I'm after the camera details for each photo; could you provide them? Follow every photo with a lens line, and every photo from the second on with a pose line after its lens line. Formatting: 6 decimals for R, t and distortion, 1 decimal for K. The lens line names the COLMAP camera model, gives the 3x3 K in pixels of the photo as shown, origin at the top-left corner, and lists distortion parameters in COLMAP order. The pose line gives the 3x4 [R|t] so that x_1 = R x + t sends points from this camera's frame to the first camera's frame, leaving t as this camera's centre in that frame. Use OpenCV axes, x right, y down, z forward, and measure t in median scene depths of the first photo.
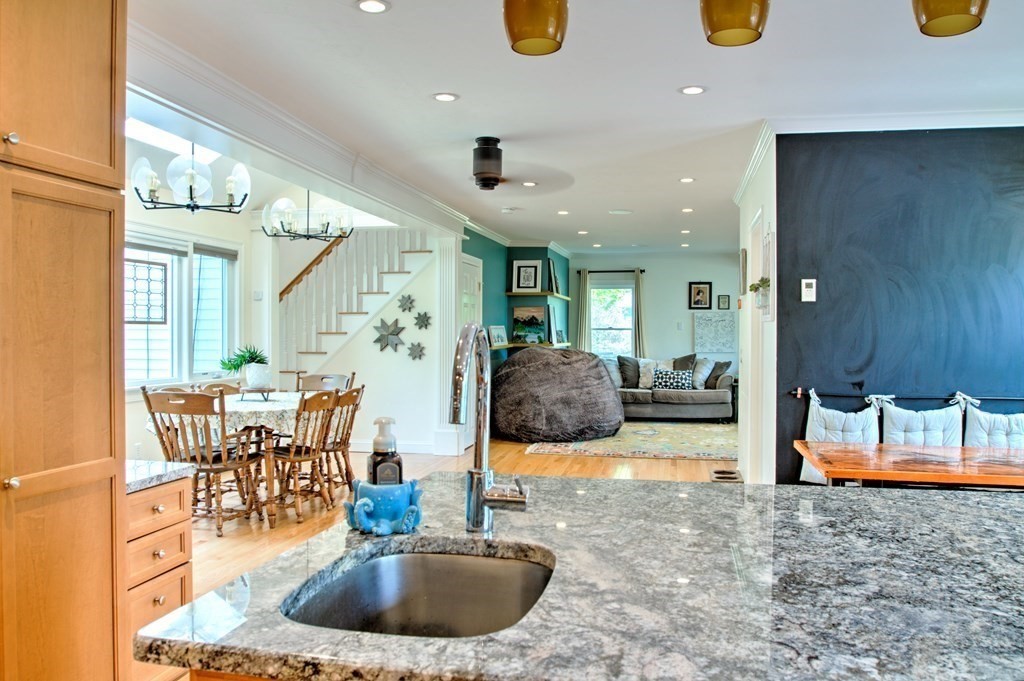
lens RADIAL K [[762.8, 0, 512.0], [0, 762.8, 340.5], [0, 0, 1]] dist [-0.078833, 0.057304]
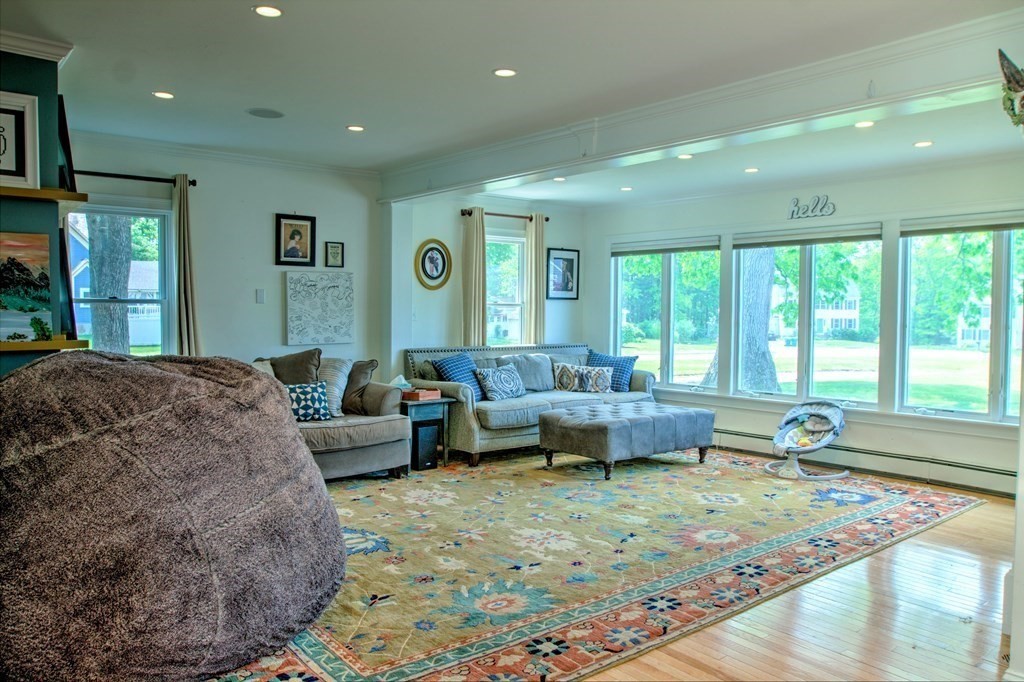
lens RADIAL K [[762.8, 0, 512.0], [0, 762.8, 341.0], [0, 0, 1]] dist [-0.078833, 0.057304]
pose [[0.632048, -0.031396, 0.774293, -0.104979], [0.005611, 0.999338, 0.035940, -0.007956], [-0.774909, -0.018371, 0.631806, 0.735317]]
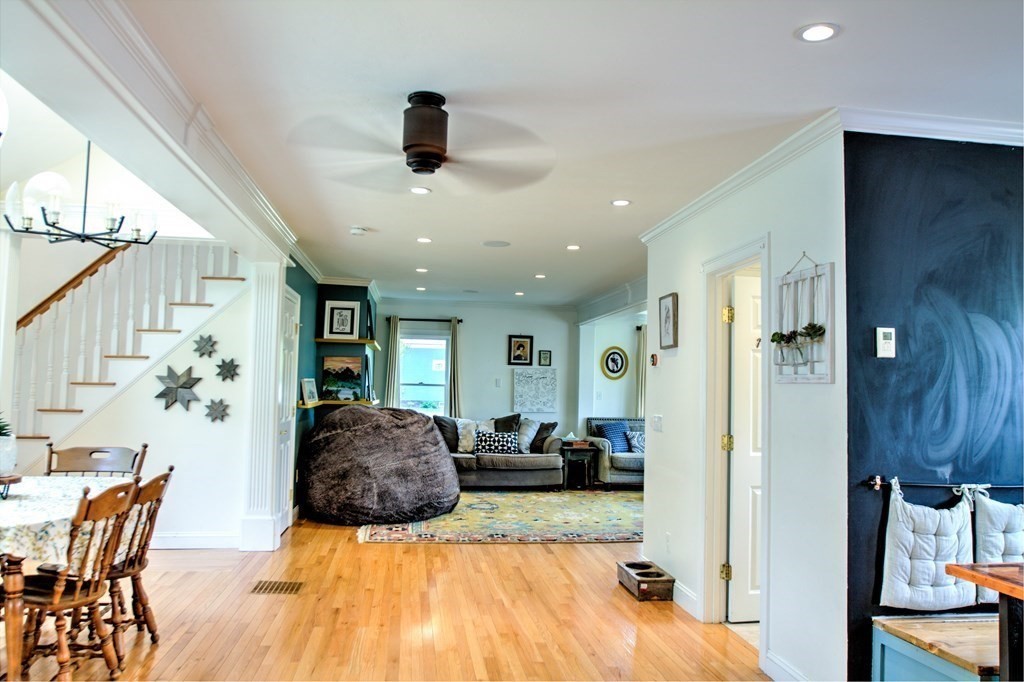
lens RADIAL K [[748.2, 0, 503.7], [0, 748.2, 345.1], [0, 0, 1]] dist [-0.076745, 0.060963]
pose [[0.945842, 0.036352, 0.322586, -0.089205], [-0.015064, 0.997555, -0.068243, -0.004282], [-0.324278, 0.059688, 0.944077, 0.202449]]
